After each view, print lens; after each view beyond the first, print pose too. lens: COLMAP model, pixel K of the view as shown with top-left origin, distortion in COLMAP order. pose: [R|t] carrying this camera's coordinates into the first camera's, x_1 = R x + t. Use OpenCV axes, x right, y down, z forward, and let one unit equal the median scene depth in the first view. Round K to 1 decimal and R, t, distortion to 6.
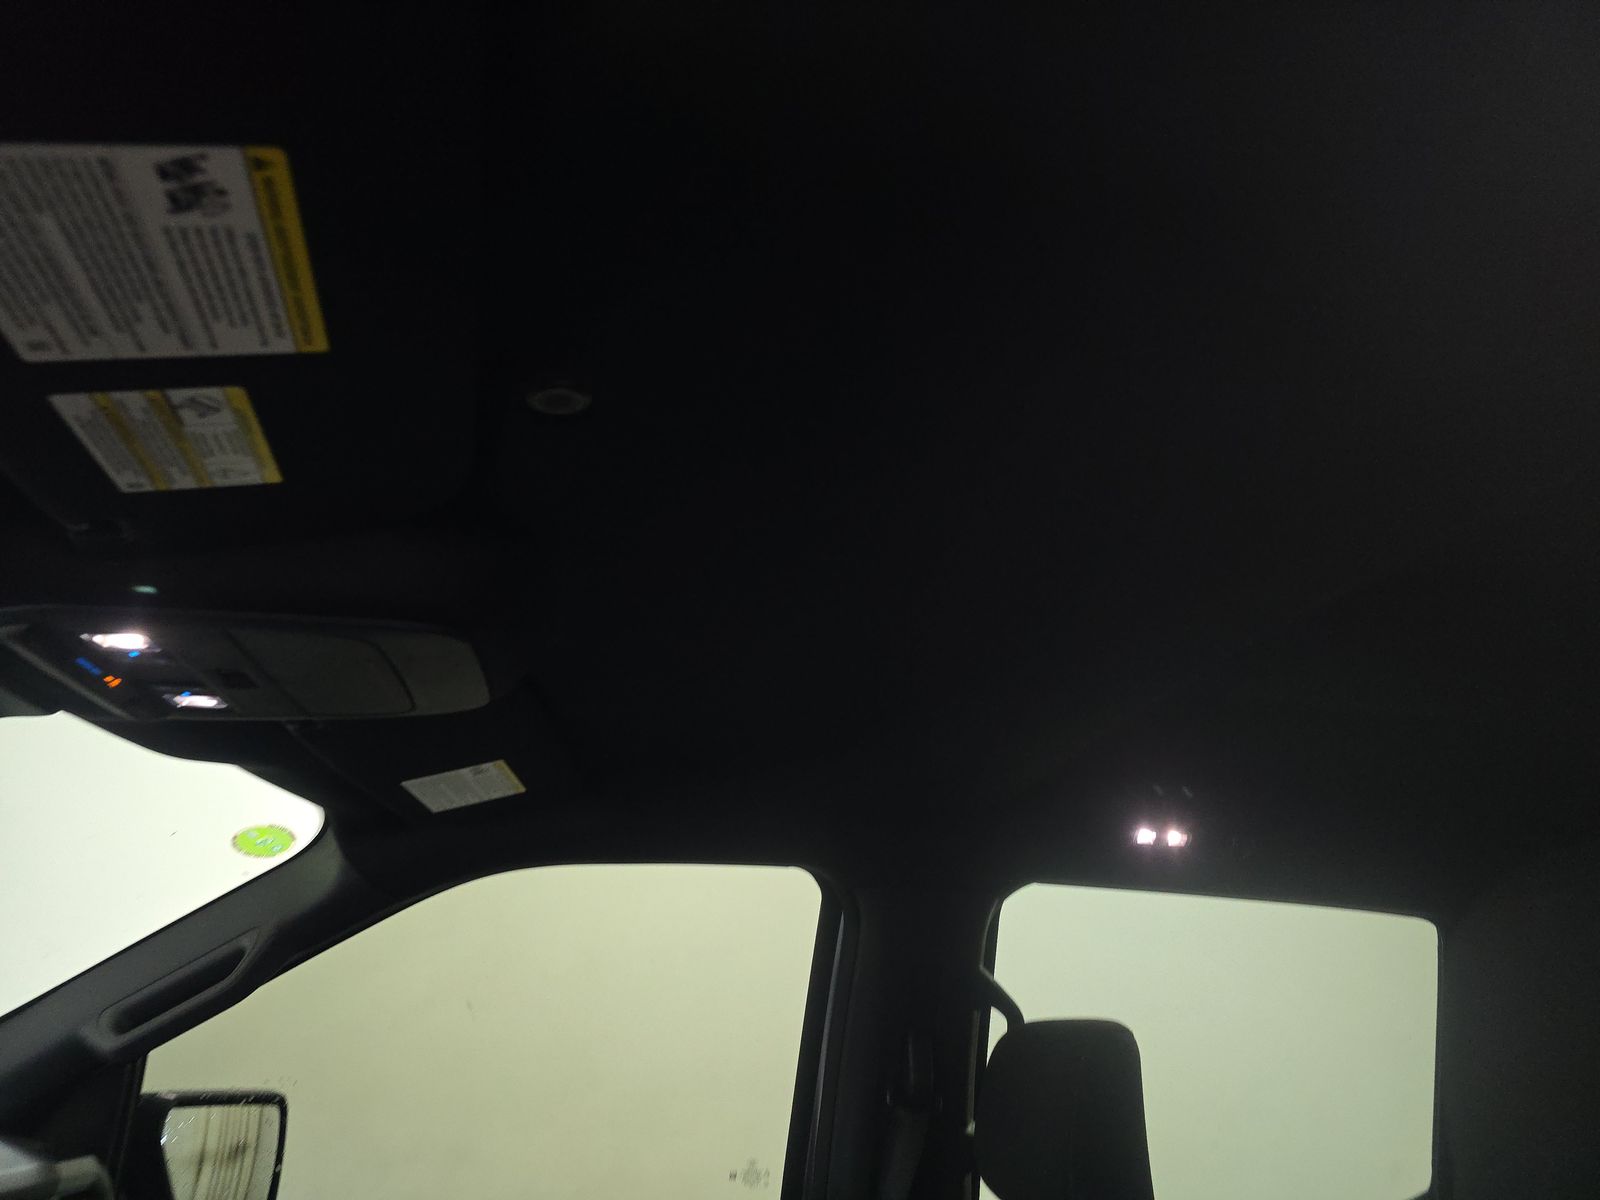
lens RADIAL K [[1030.5, 0, 800.0], [0, 1030.5, 600.0], [0, 0, 1]] dist [0.030675, -0.042488]
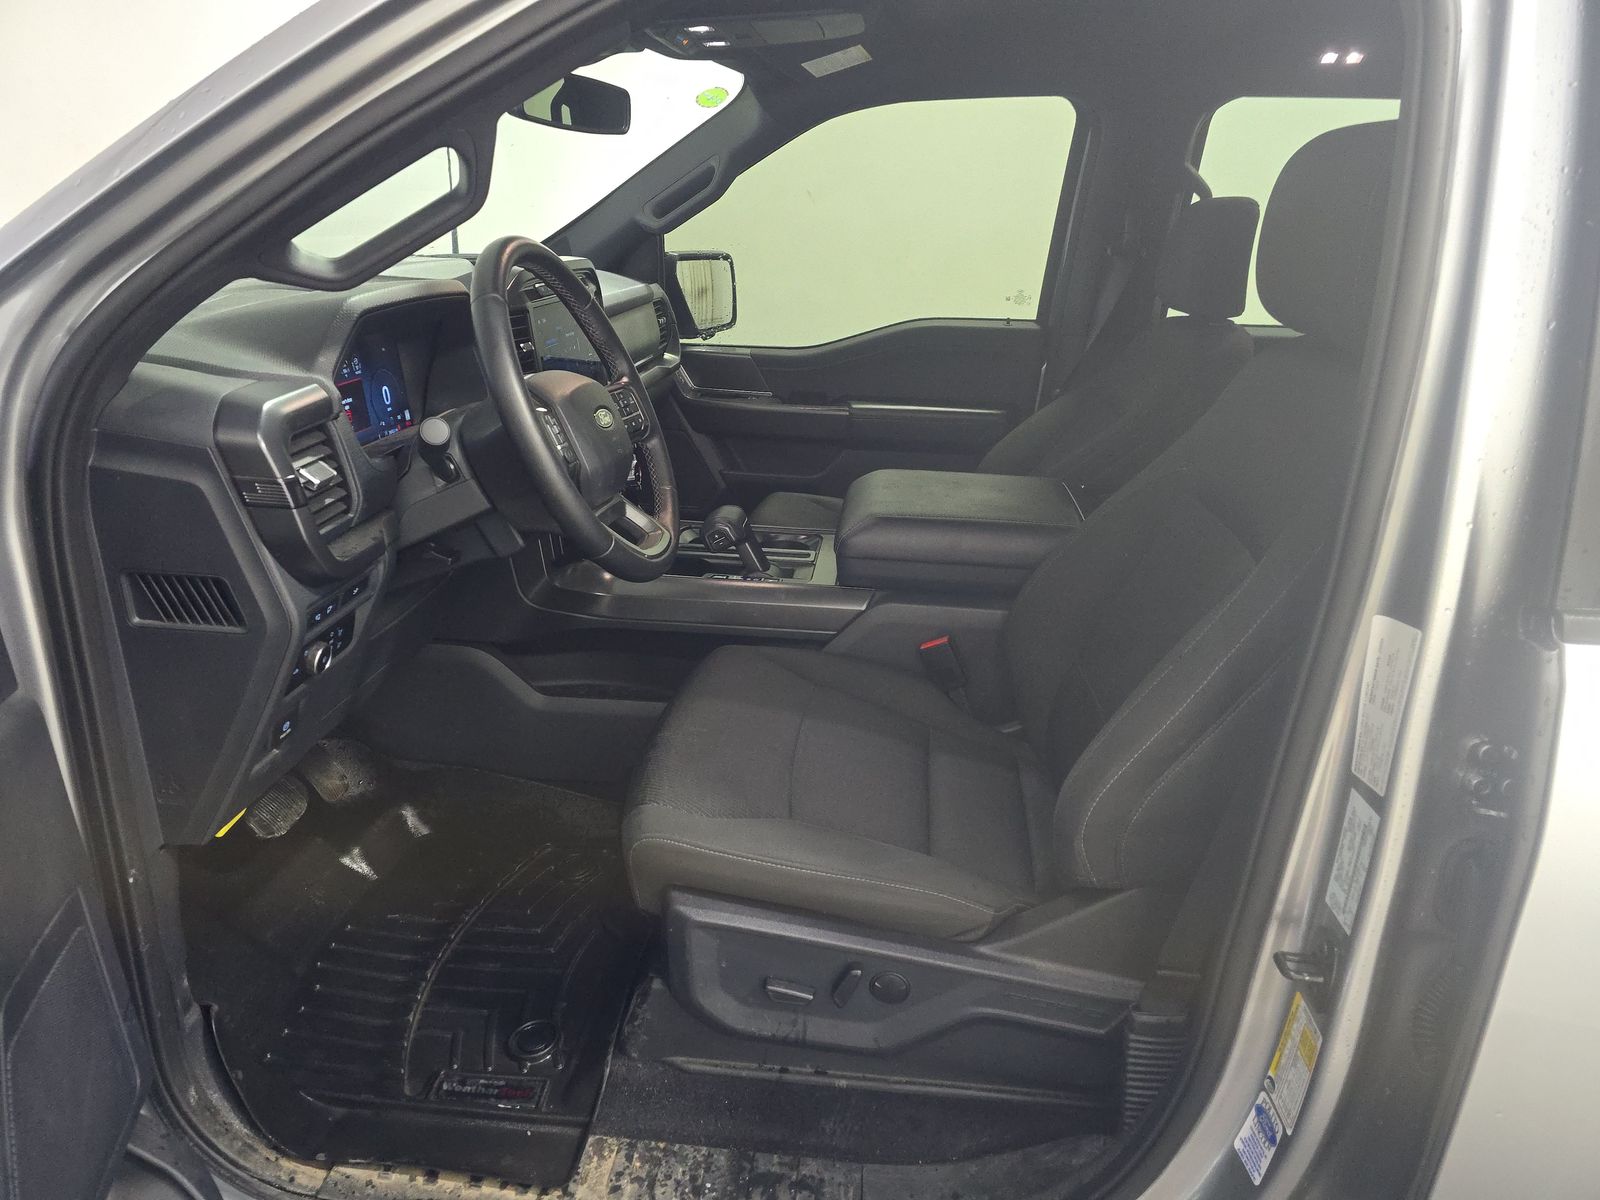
lens RADIAL K [[1030.5, 0, 800.0], [0, 1030.5, 600.0], [0, 0, 1]] dist [0.030675, -0.042488]
pose [[0.961856, 0.079491, -0.261751, 0.094508], [0.119511, 0.738597, 0.663469, -0.237575], [0.246068, -0.669444, 0.700925, -0.603650]]
